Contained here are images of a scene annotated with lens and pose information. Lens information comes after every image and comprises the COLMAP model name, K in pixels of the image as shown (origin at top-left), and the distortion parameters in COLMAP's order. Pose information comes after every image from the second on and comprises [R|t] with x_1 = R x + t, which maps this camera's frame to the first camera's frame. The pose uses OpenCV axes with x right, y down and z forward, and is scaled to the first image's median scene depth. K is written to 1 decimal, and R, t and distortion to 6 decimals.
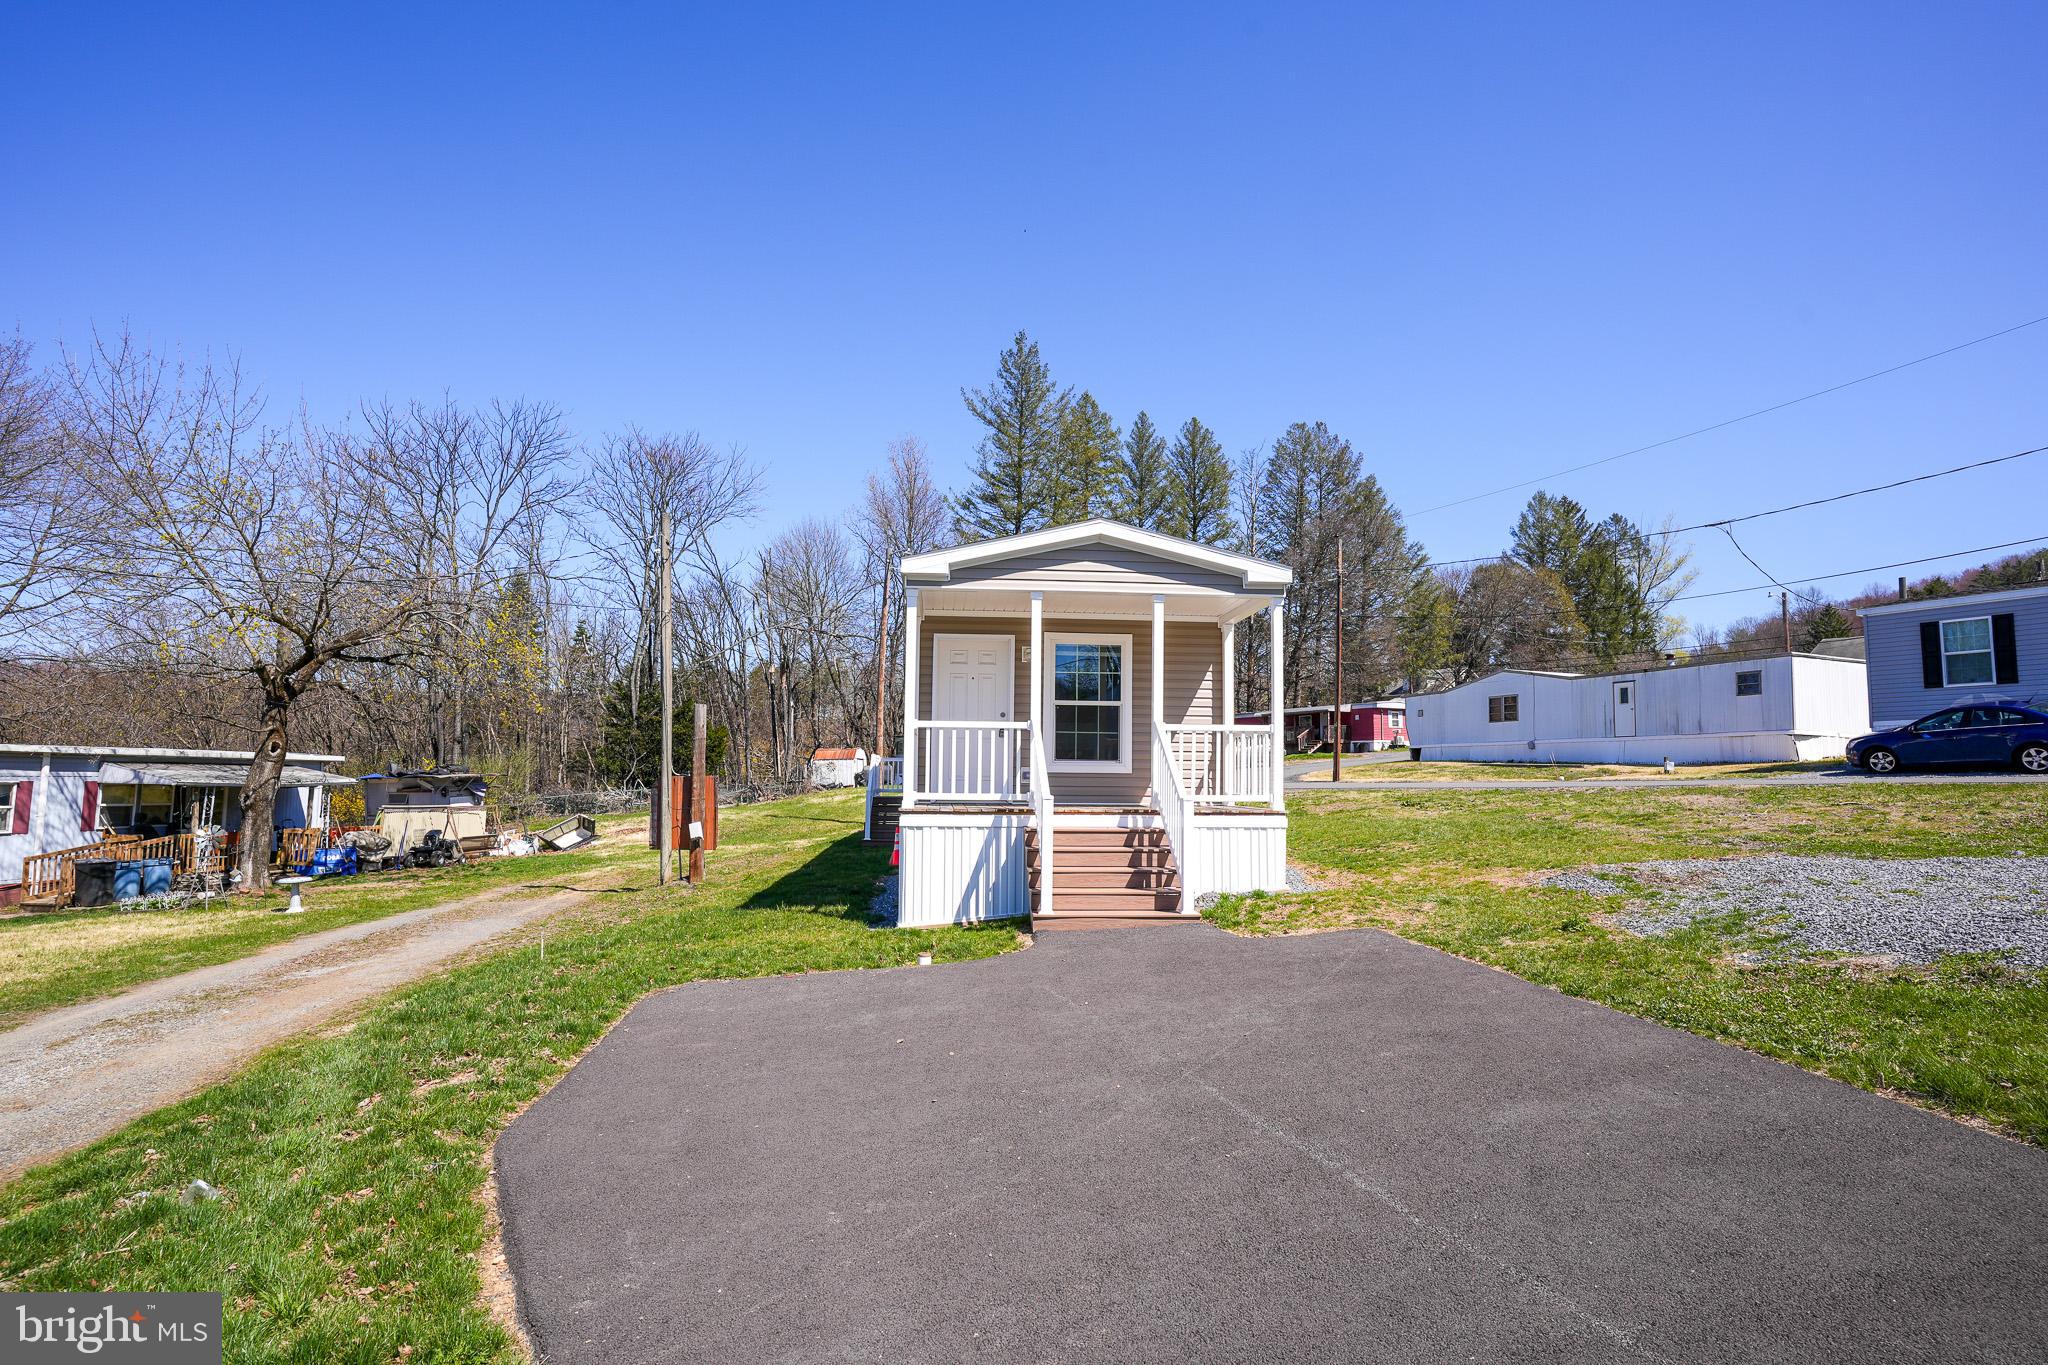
lens RADIAL K [[999.3, 0, 1034.7], [0, 999.3, 683.0], [0, 0, 1]] dist [-0.076196, 0.033758]
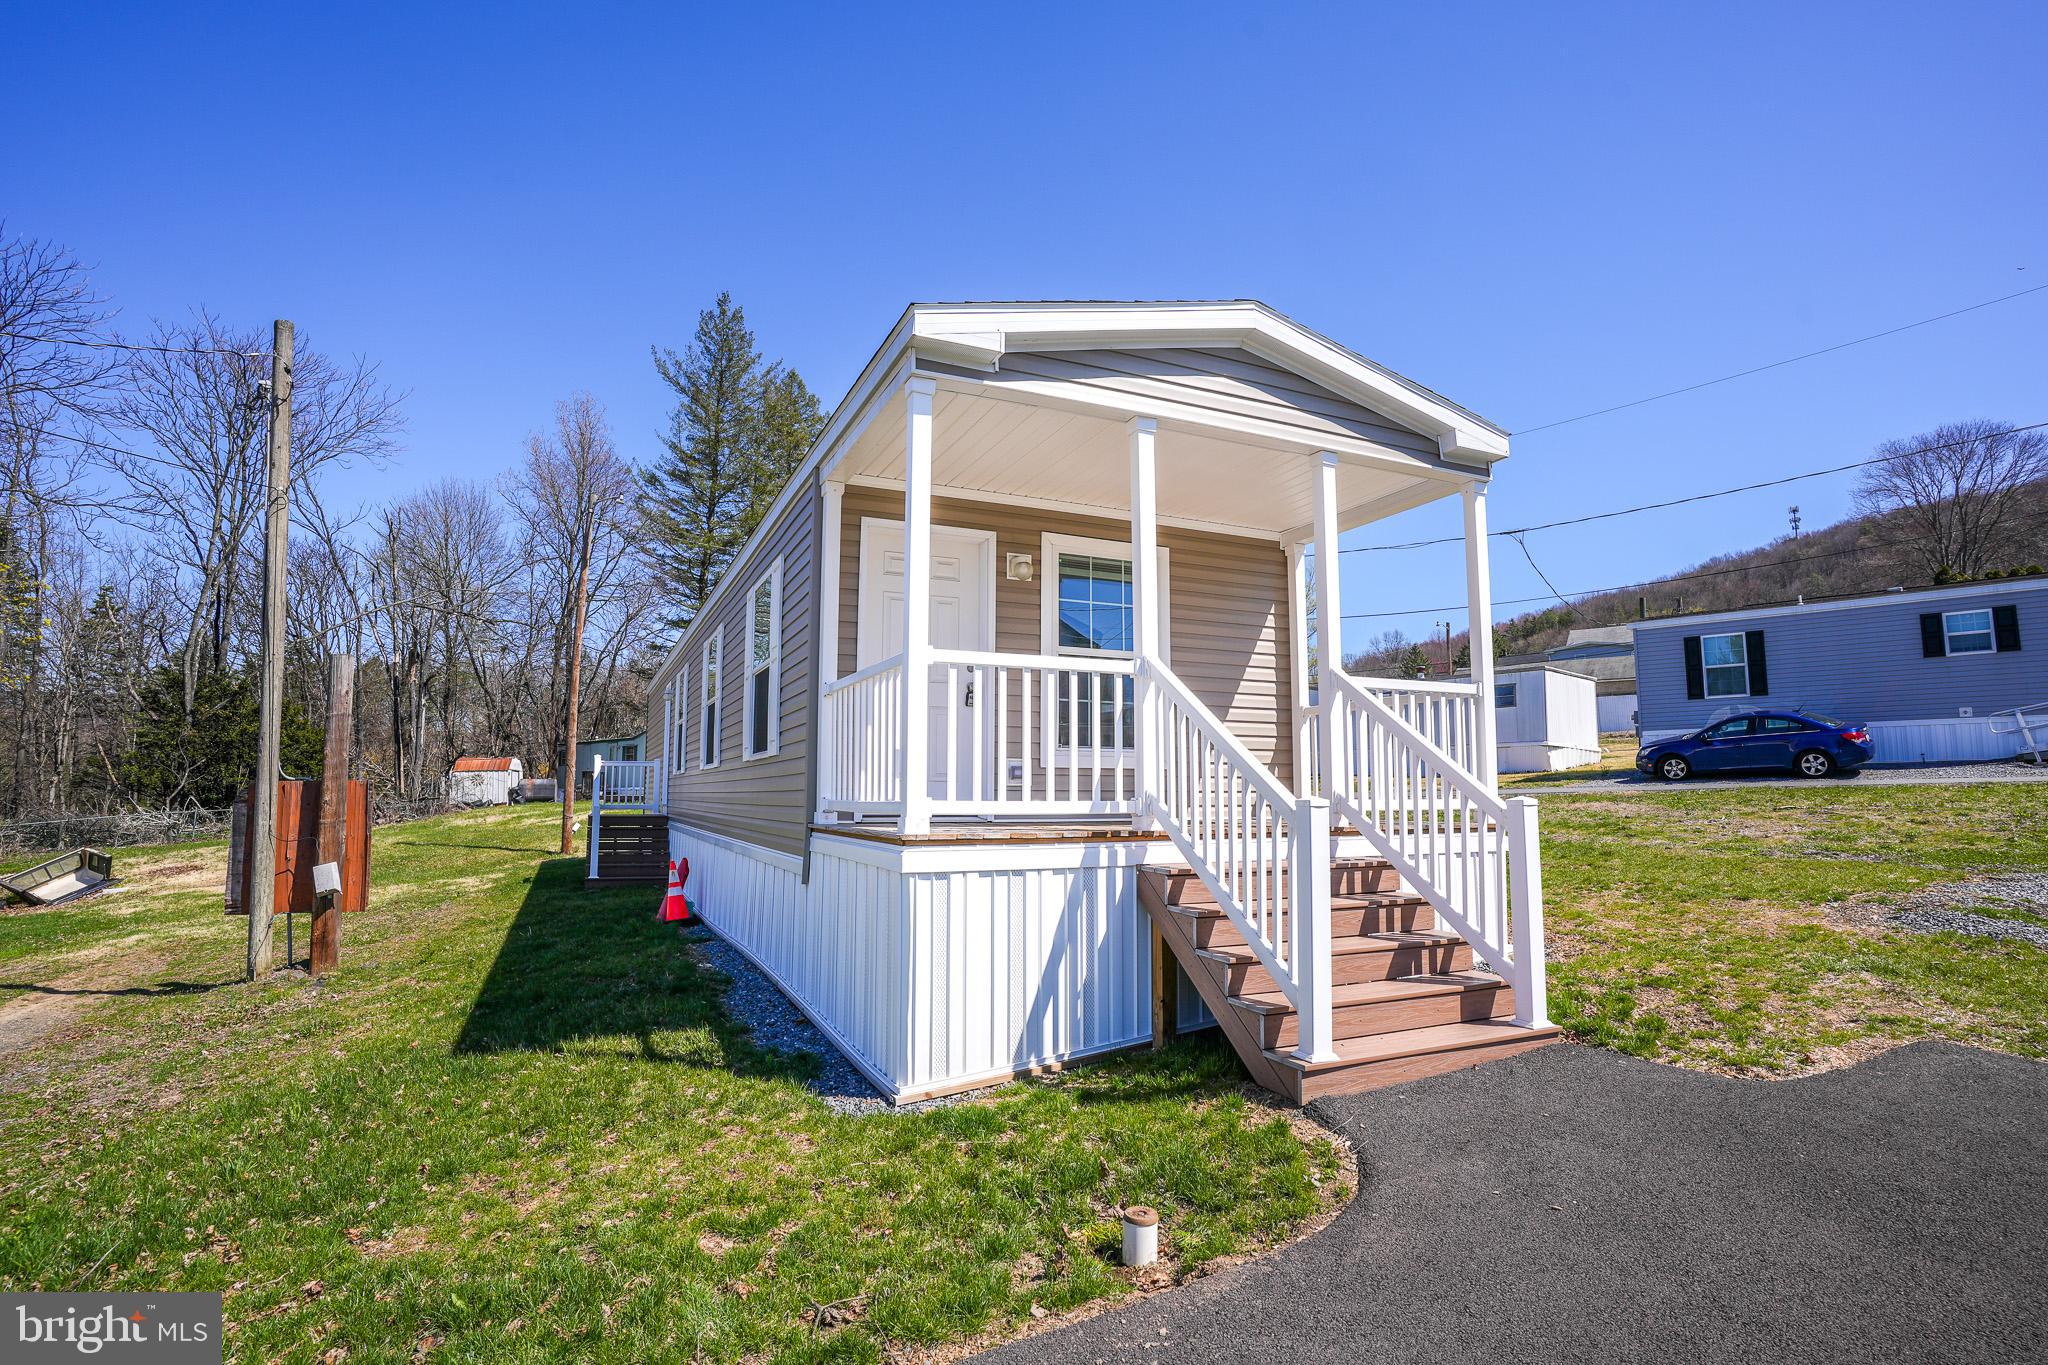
lens RADIAL K [[999.3, 0, 1034.2], [0, 999.3, 679.1], [0, 0, 1]] dist [-0.076196, 0.033758]
pose [[0.942759, 0.031082, 0.332022, -0.080439], [-0.023730, 0.999376, -0.026176, 0.022302], [-0.332629, 0.016799, 0.942908, 0.187407]]
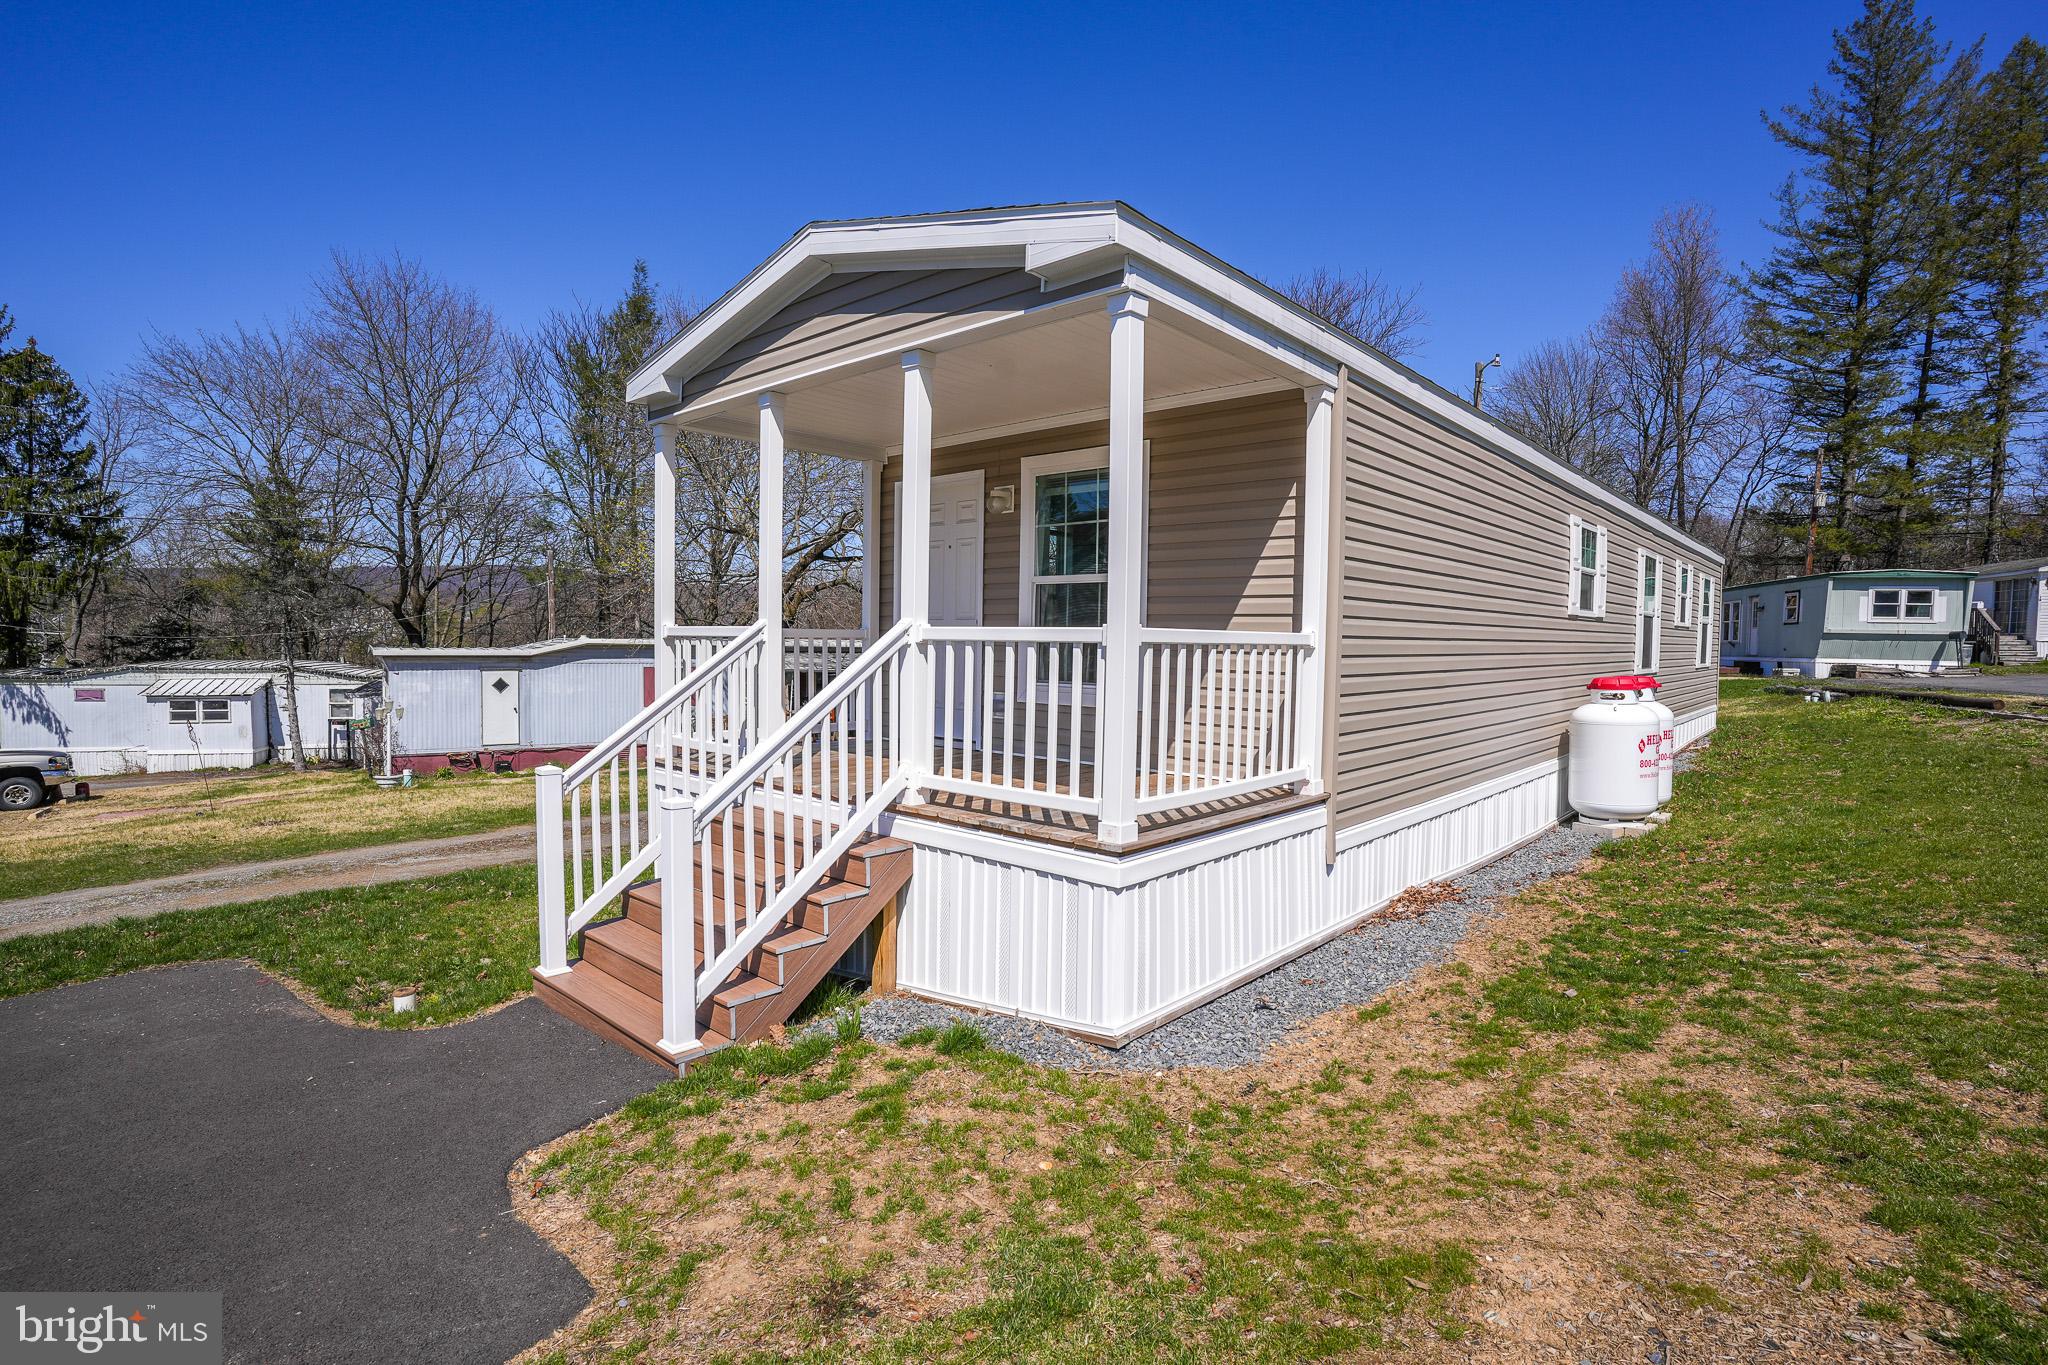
lens RADIAL K [[999.3, 0, 1026.5], [0, 999.3, 688.1], [0, 0, 1]] dist [-0.076196, 0.033758]
pose [[0.685225, 0.036255, -0.727429, 0.183308], [0.062424, 0.992162, 0.108251, 0.007752], [0.725651, -0.119585, 0.677591, 0.254761]]
